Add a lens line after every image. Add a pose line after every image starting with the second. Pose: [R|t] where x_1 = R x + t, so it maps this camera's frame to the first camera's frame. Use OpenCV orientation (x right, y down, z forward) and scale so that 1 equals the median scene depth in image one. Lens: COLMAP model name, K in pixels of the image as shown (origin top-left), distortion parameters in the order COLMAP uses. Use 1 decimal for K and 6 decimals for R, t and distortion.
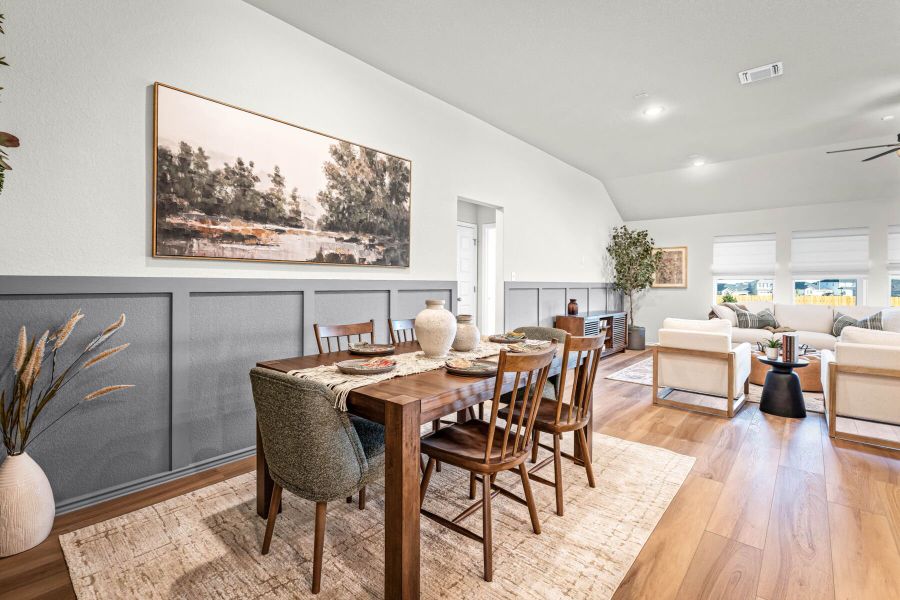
lens RADIAL K [[419.3, 0, 449.0], [0, 419.3, 285.4], [0, 0, 1]] dist [-0.002417, -0.000761]
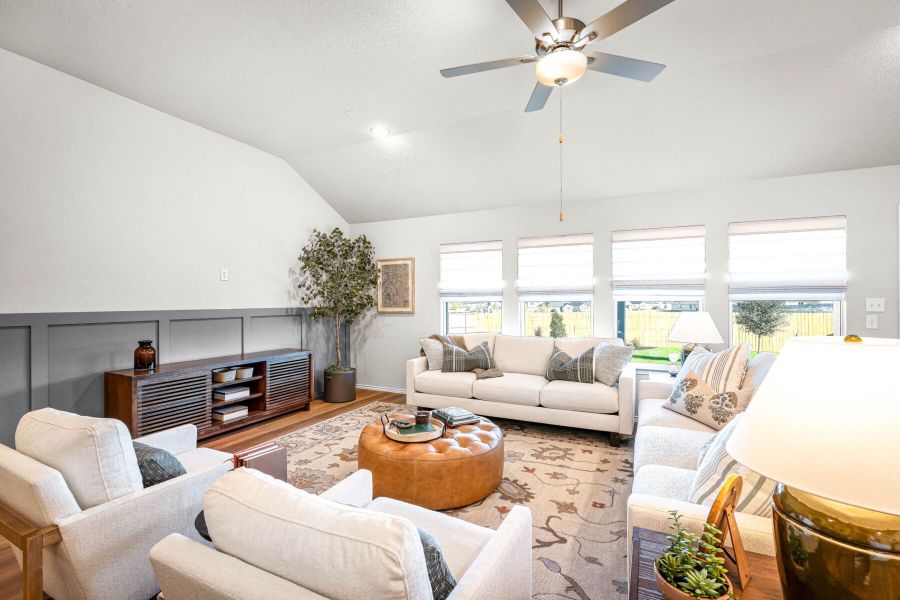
lens RADIAL K [[419.3, 0, 449.3], [0, 419.3, 300.4], [0, 0, 1]] dist [-0.002417, -0.000761]
pose [[0.962903, -0.007510, 0.269742, 0.439547], [0.009511, 0.999936, -0.006110, -0.012081], [-0.269678, 0.008449, 0.962913, 0.269662]]
